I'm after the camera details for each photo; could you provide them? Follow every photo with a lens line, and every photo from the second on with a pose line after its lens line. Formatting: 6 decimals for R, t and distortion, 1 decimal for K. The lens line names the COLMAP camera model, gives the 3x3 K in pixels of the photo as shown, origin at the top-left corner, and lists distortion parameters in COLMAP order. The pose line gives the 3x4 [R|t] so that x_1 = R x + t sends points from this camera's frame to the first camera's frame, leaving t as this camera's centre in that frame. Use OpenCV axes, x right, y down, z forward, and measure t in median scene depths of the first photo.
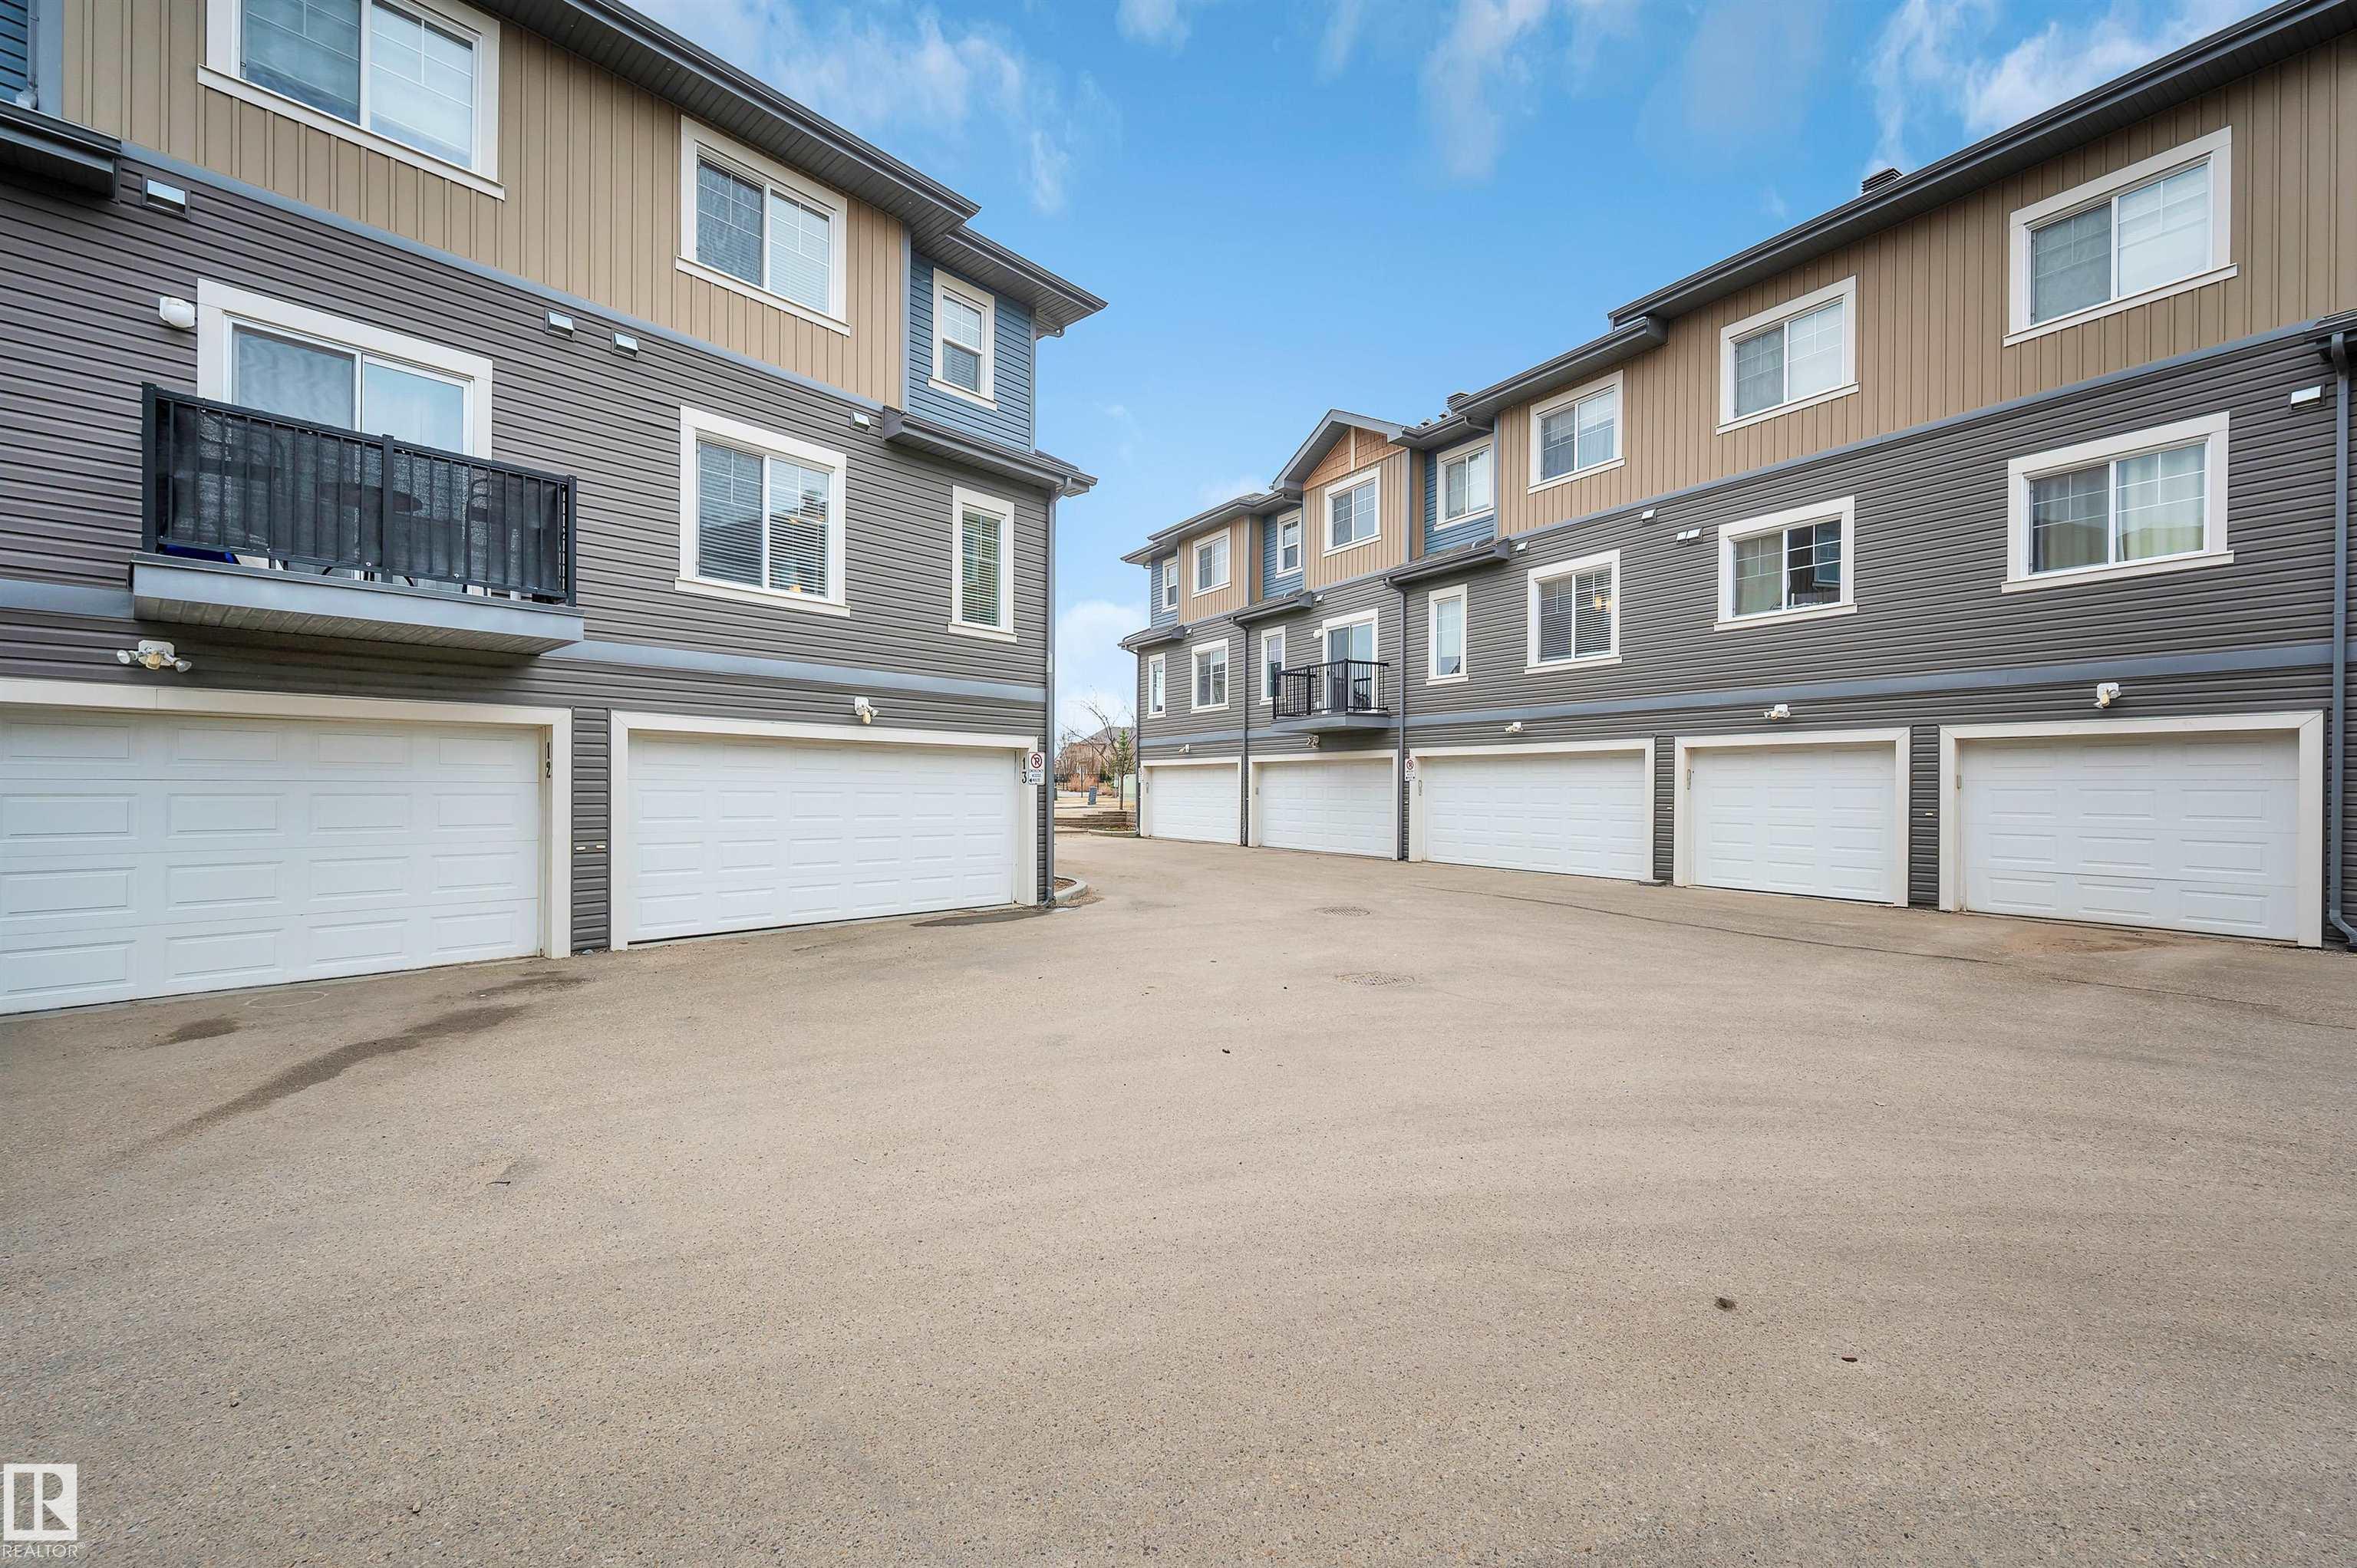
lens RADIAL K [[944.2, 0, 1193.4], [0, 944.2, 770.4], [0, 0, 1]] dist [-0.000138, -0.000051]
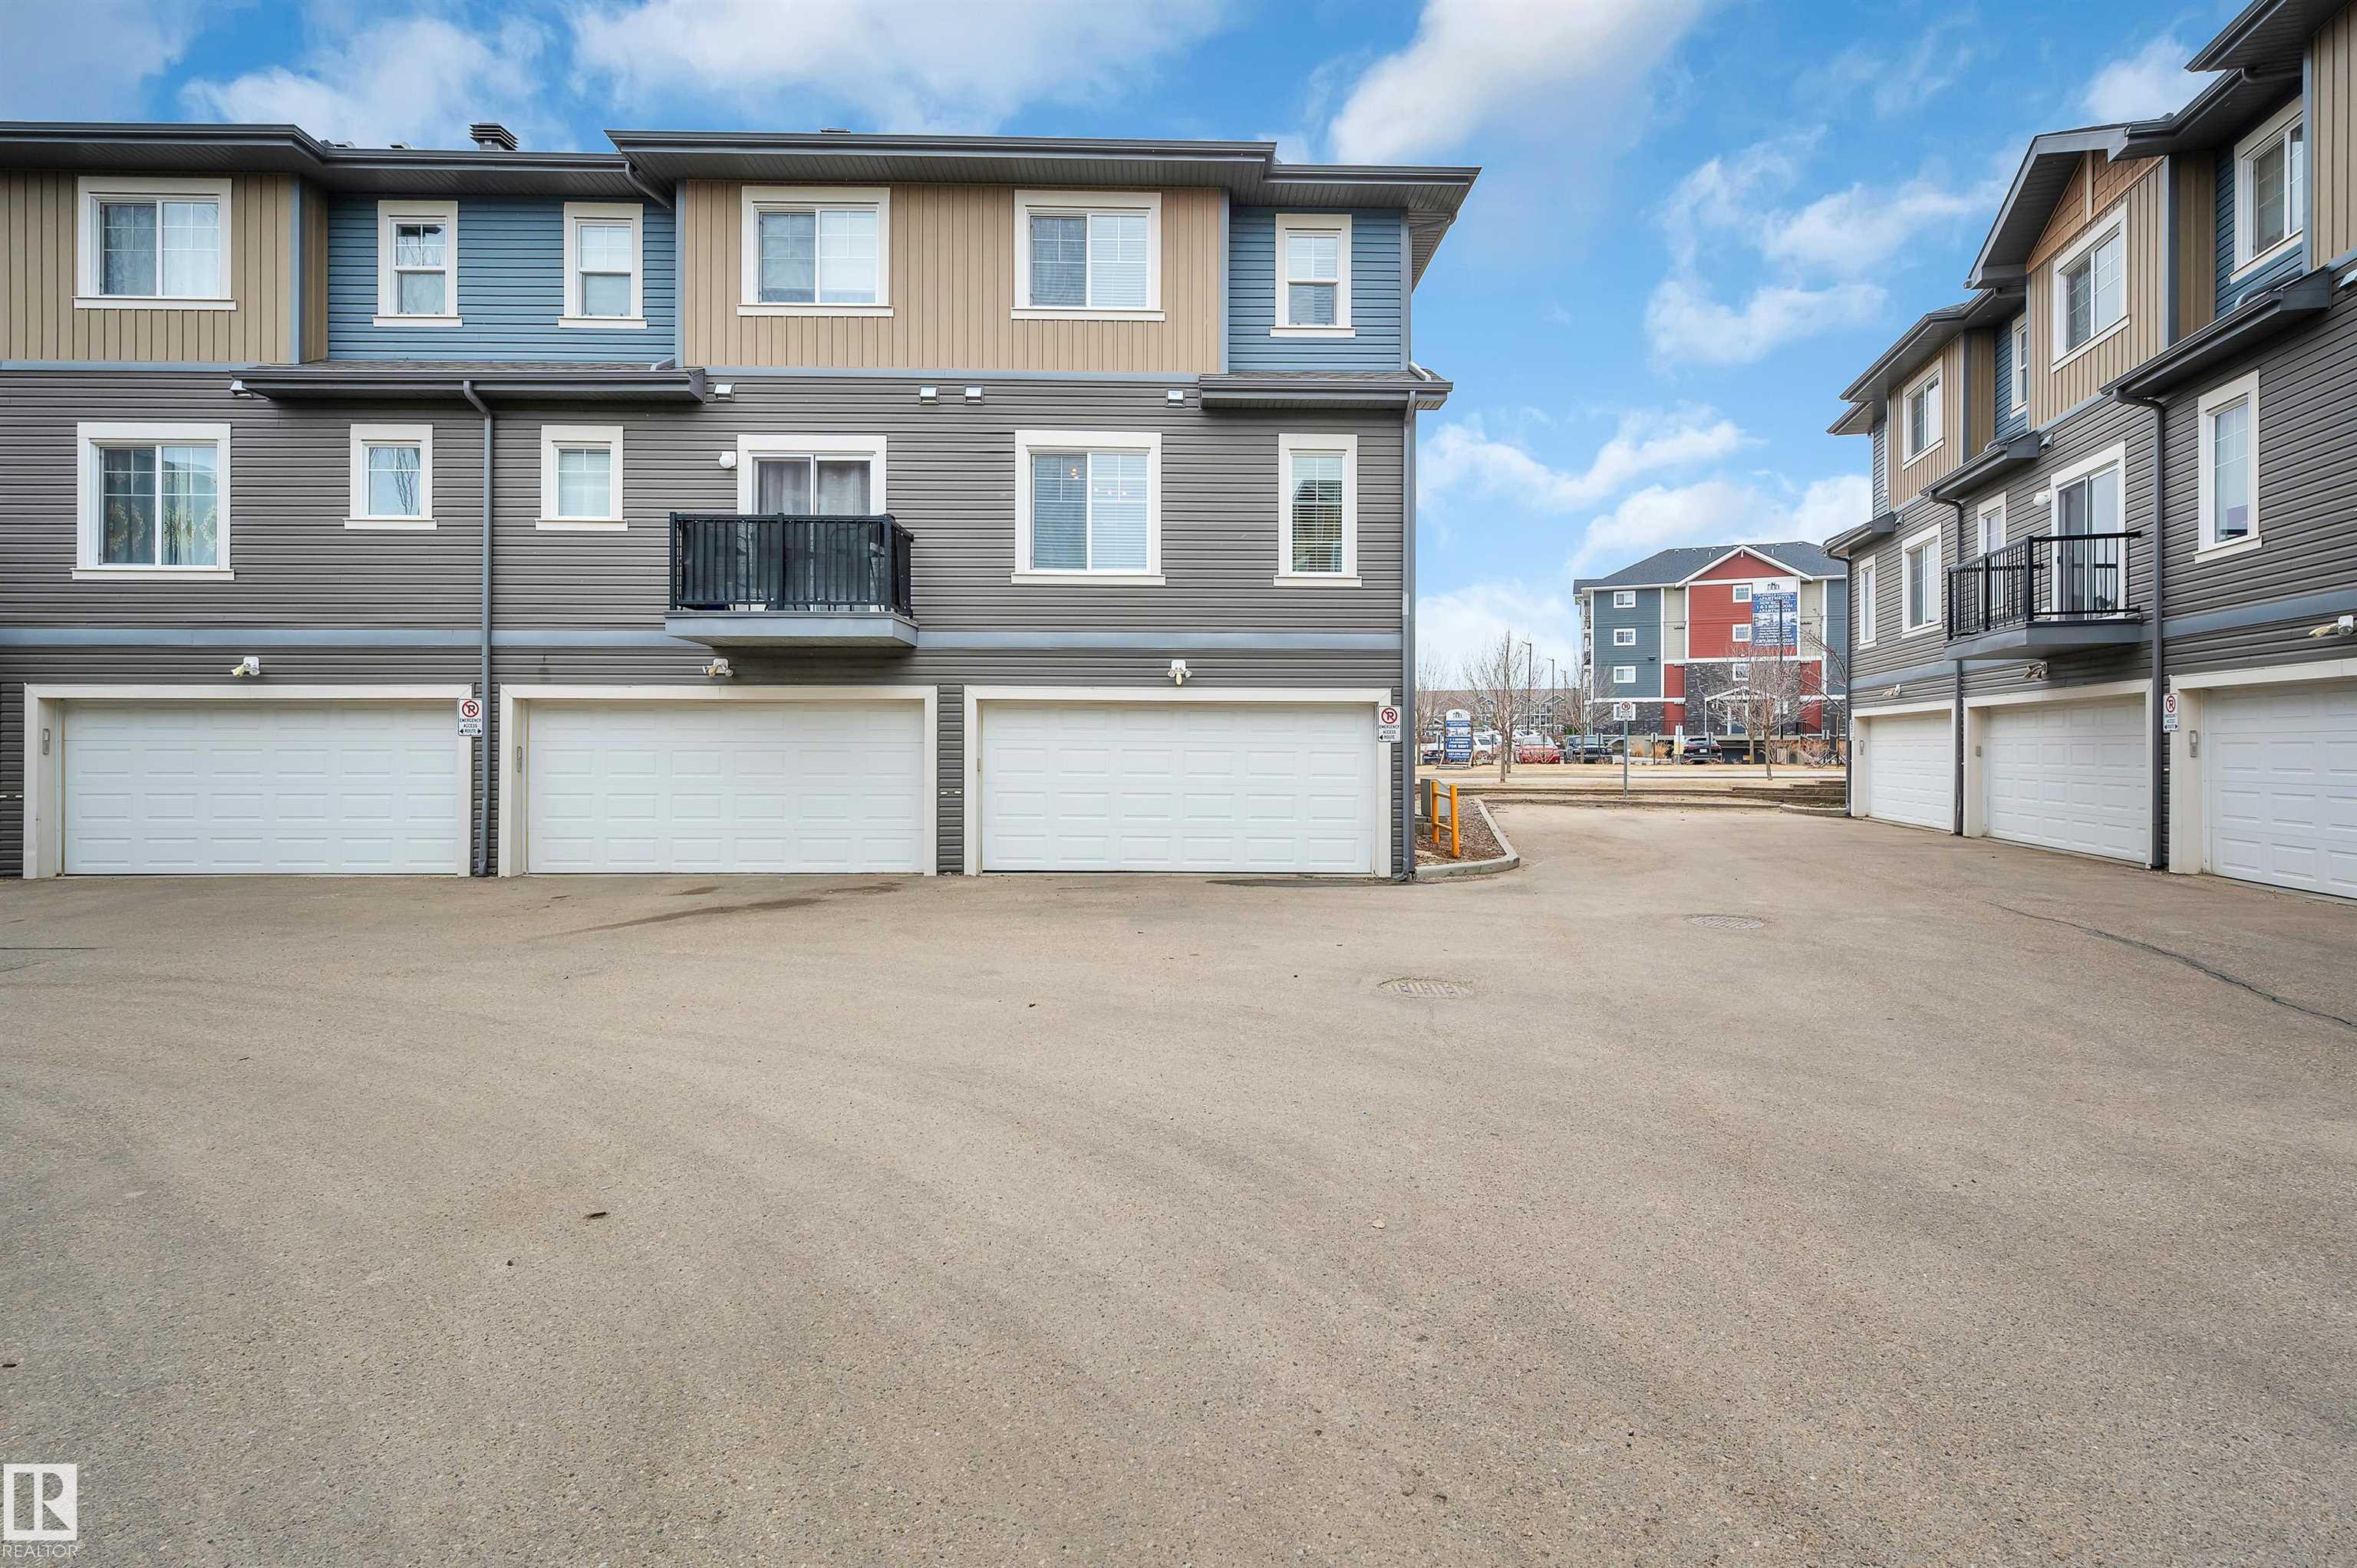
lens RADIAL K [[1090.3, 0, 1178.3], [0, 1090.3, 722.6], [0, 0, 1]] dist [0.002094, -0.000005]
pose [[0.675167, -0.020972, -0.737366, 0.498200], [0.015250, 0.999779, -0.014472, 0.009233], [0.737507, -0.001473, 0.675338, 0.168345]]
